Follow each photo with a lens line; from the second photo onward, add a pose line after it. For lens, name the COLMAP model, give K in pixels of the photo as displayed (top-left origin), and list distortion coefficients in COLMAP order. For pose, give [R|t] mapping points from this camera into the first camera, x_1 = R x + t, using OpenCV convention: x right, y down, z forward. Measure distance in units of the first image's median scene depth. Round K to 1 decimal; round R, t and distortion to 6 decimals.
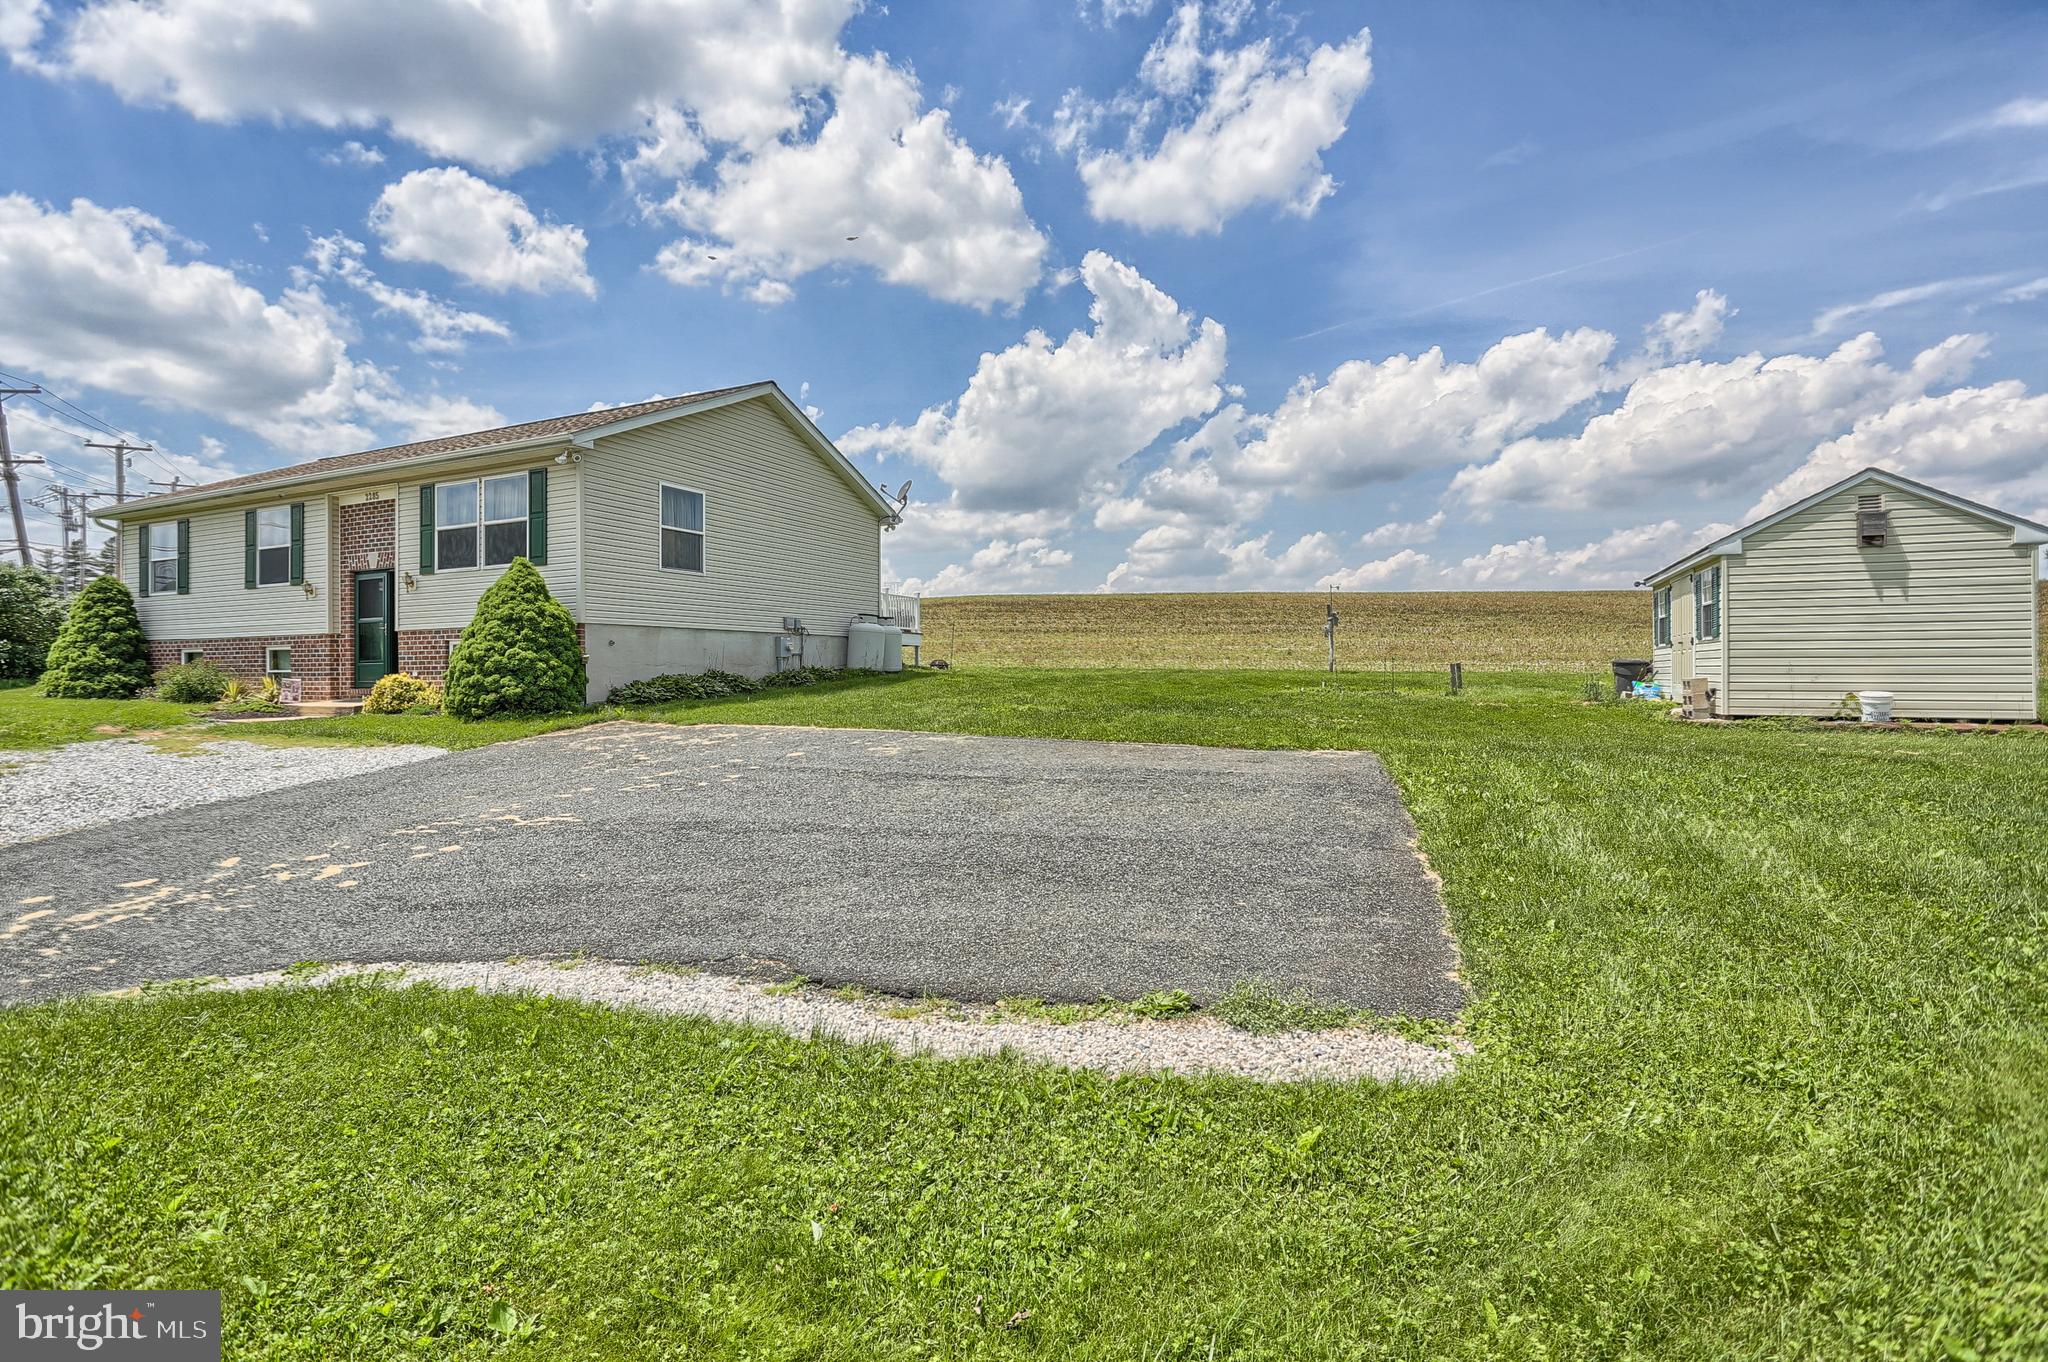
lens RADIAL K [[997.7, 0, 1022.2], [0, 997.7, 661.4], [0, 0, 1]] dist [-0.063215, 0.021967]
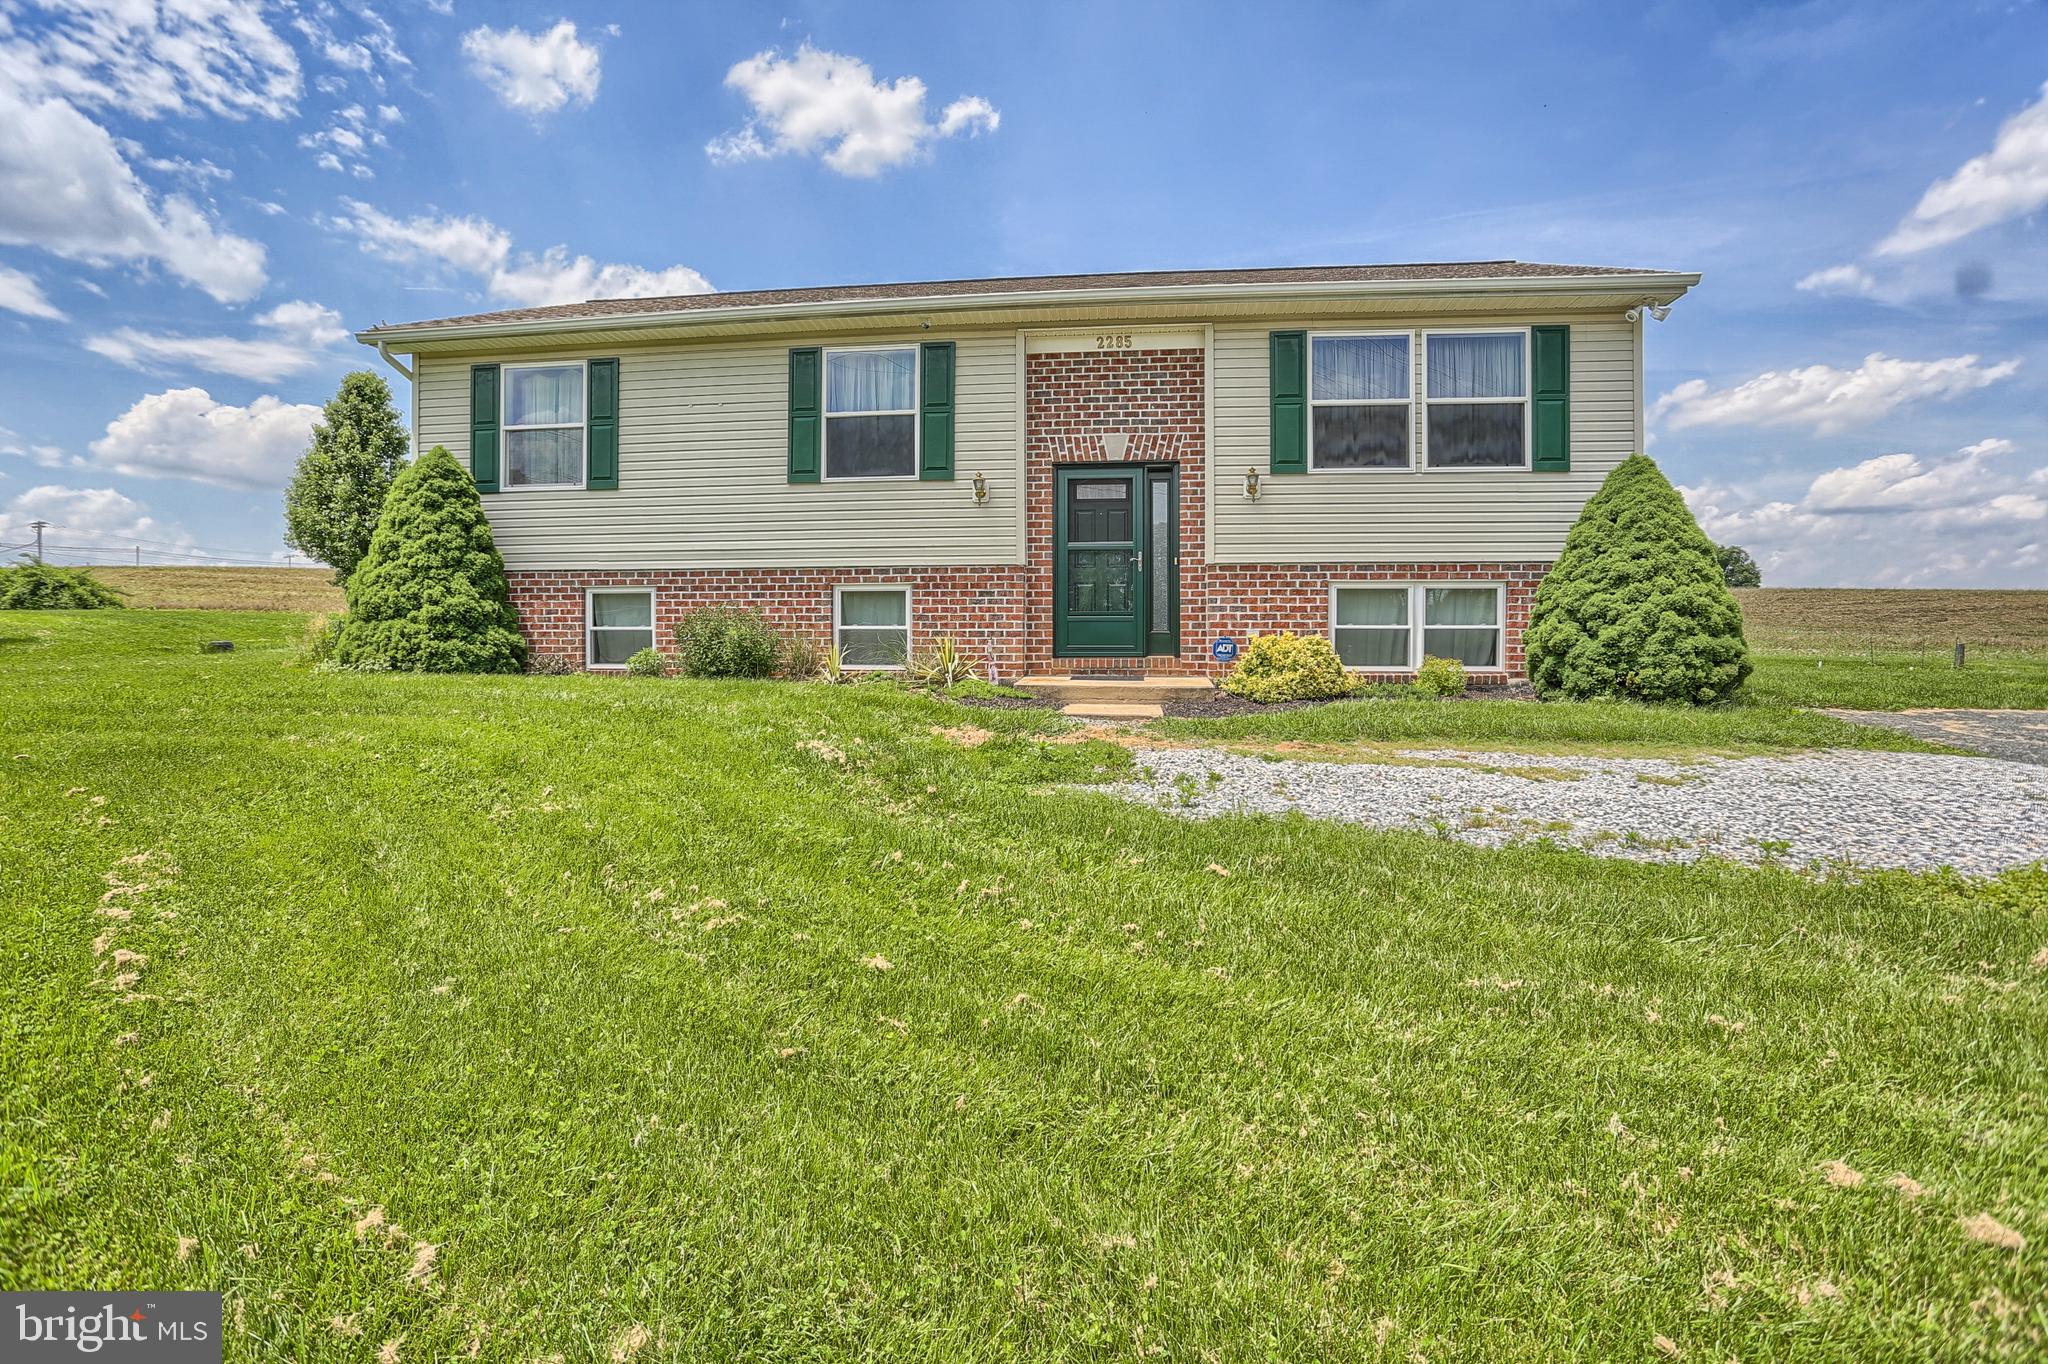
lens RADIAL K [[1018.5, 0, 1034.1], [0, 1018.5, 640.4], [0, 0, 1]] dist [-0.072099, 0.000174]
pose [[0.956867, 0.010022, 0.290352, -0.919055], [-0.012528, 0.999899, 0.006773, 0.013509], [-0.290255, -0.010119, 0.956896, 0.415401]]
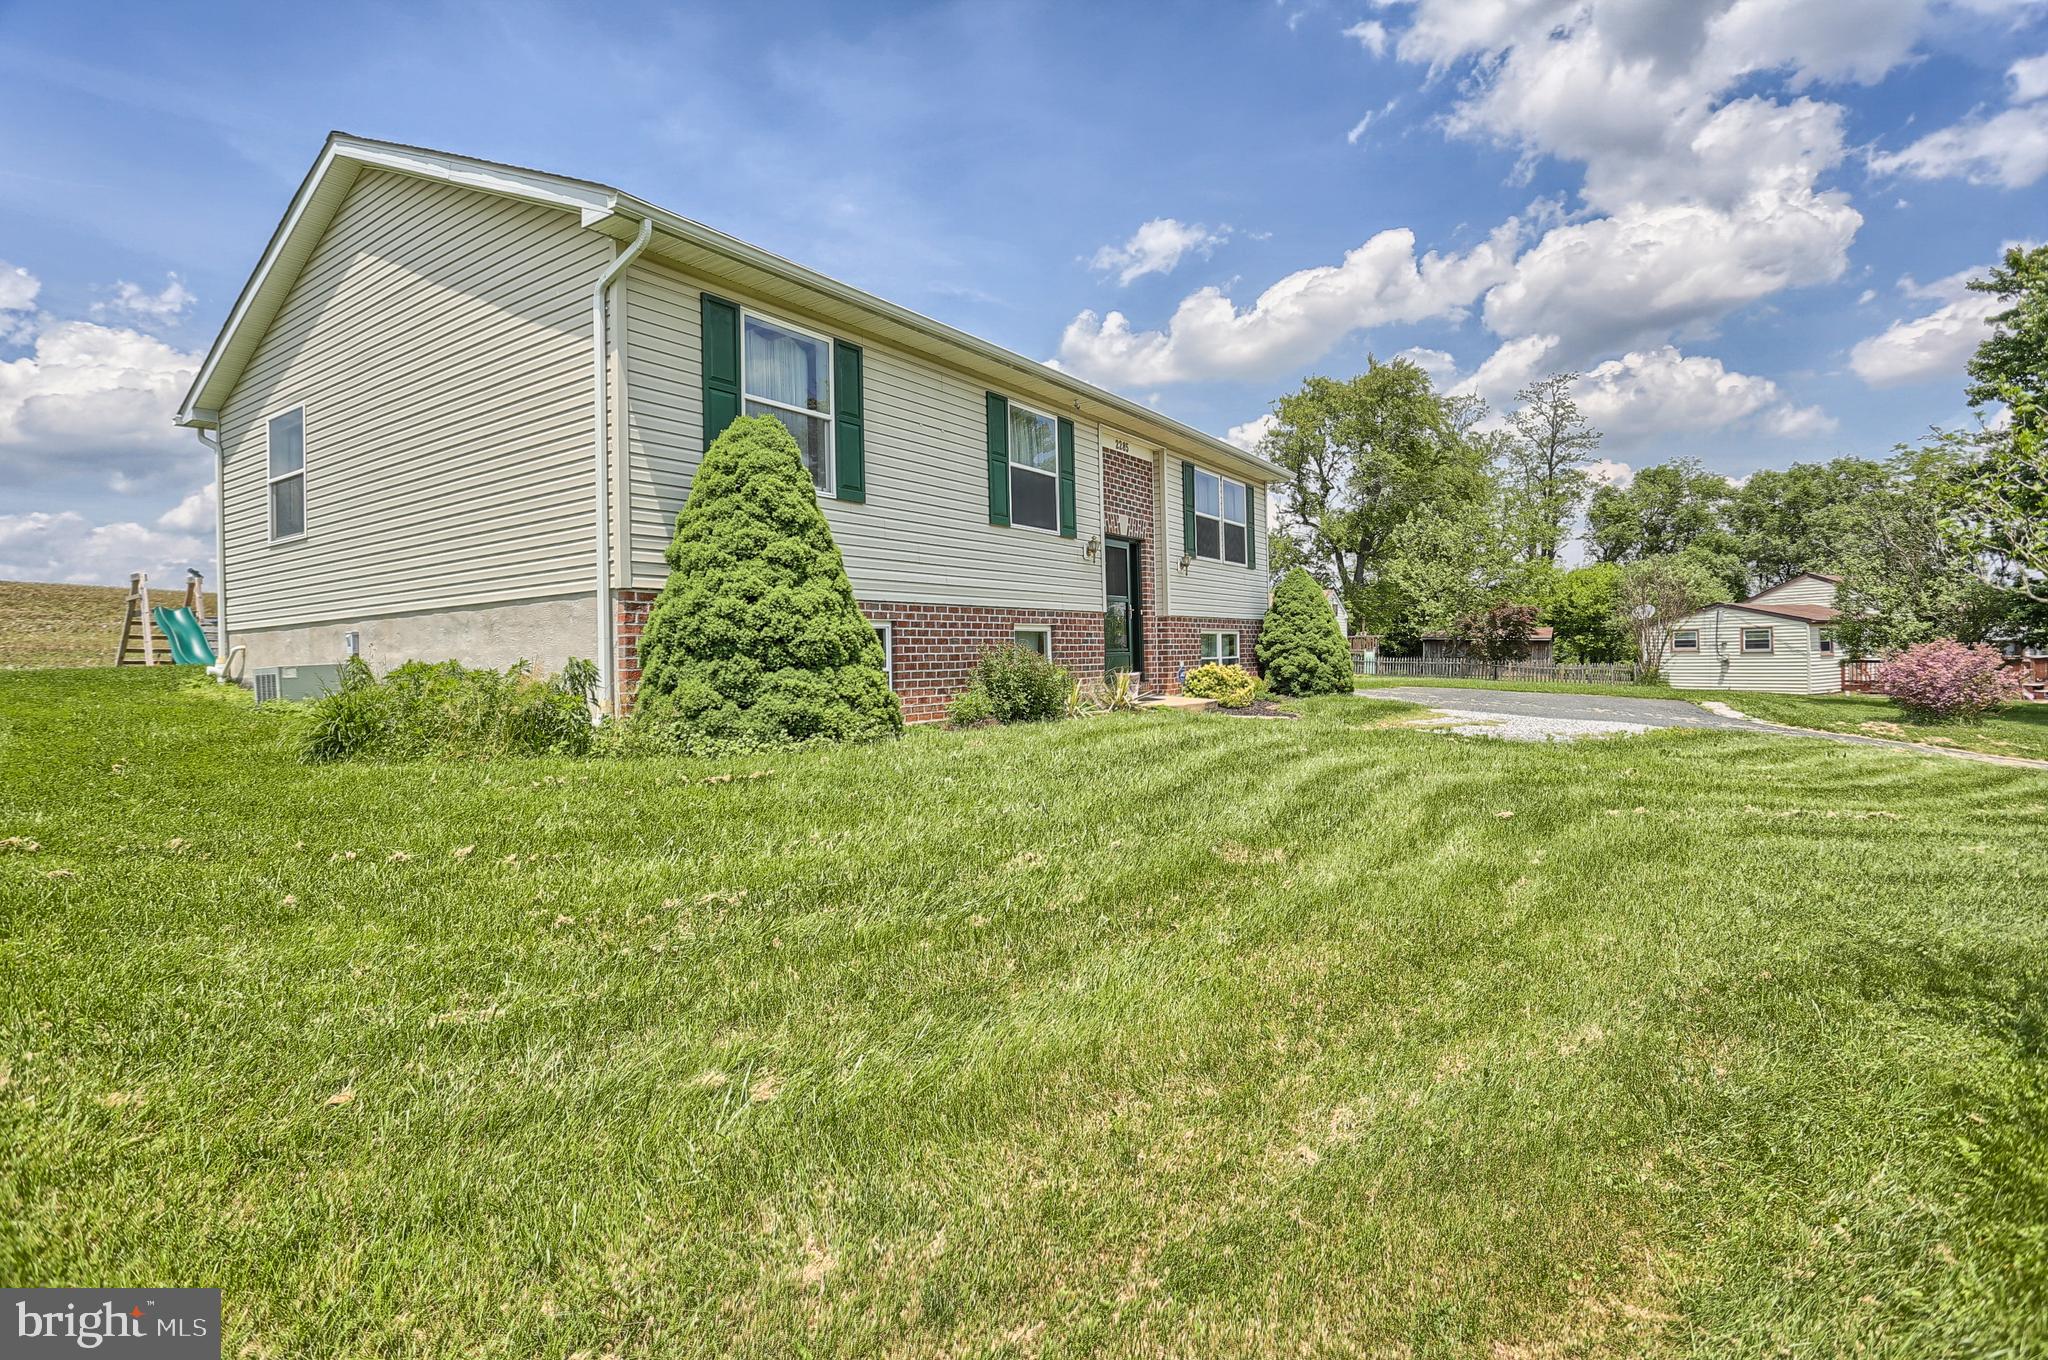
lens RADIAL K [[1018.5, 0, 1034.1], [0, 1018.5, 638.4], [0, 0, 1]] dist [-0.072099, 0.000174]
pose [[0.158074, 0.024994, 0.987111, -1.543149], [0.009842, 0.999590, -0.026886, 0.011972], [-0.987378, 0.013966, 0.157763, 0.962970]]
